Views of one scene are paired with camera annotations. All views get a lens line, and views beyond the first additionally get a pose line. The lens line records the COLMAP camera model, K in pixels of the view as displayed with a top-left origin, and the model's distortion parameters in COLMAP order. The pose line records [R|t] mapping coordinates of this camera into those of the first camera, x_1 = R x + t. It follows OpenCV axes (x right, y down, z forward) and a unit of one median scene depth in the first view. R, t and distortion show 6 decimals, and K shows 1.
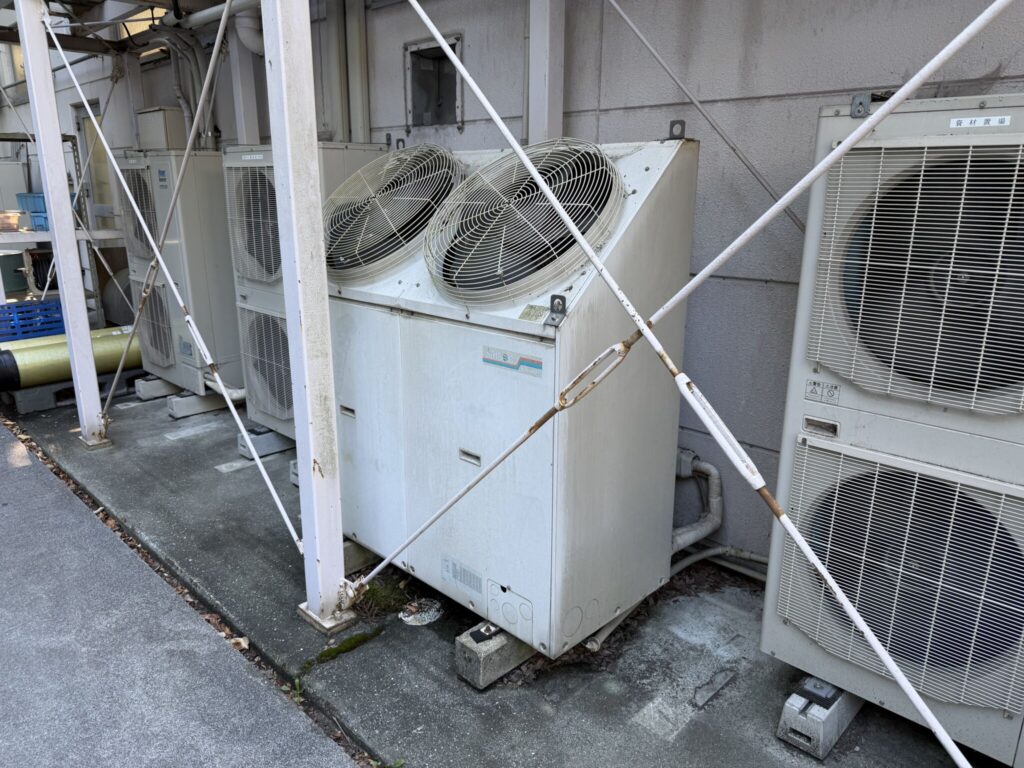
lens RADIAL K [[714.9, 0, 523.4], [0, 714.9, 373.3], [0, 0, 1]] dist [0.009470, -0.018780]
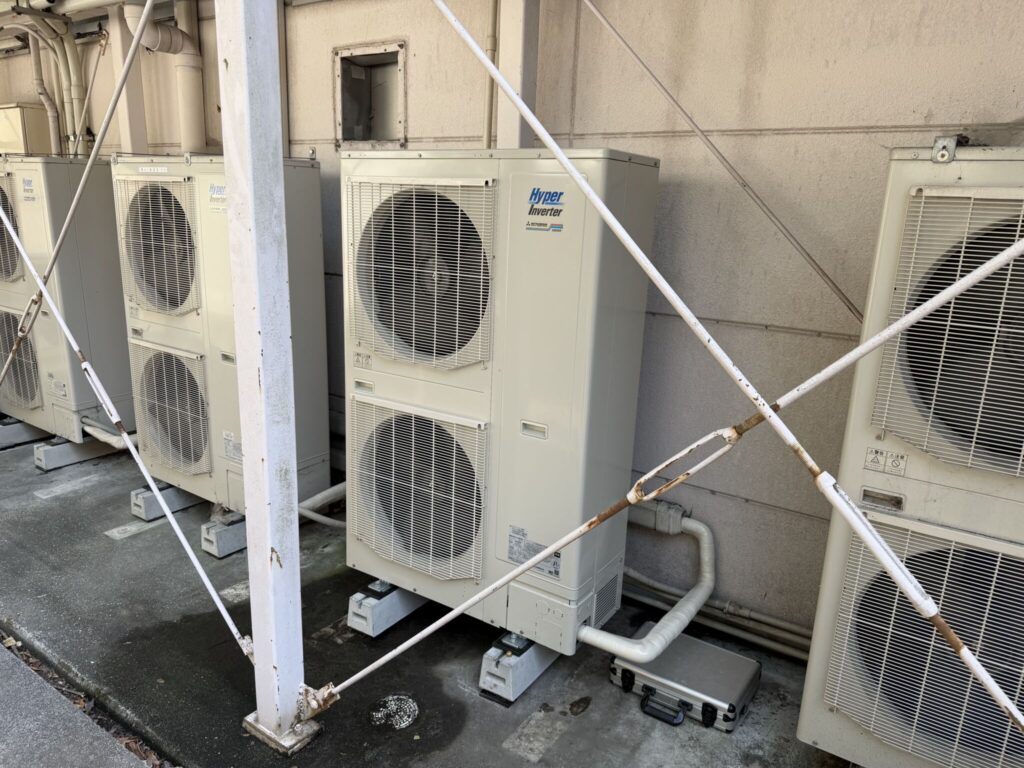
lens RADIAL K [[714.9, 0, 514.0], [0, 714.9, 381.7], [0, 0, 1]] dist [0.009470, -0.018780]
pose [[0.986452, -0.012876, 0.163547, -0.121158], [0.014054, 0.999883, -0.006048, -0.048081], [-0.163450, 0.008264, 0.986517, 0.115828]]
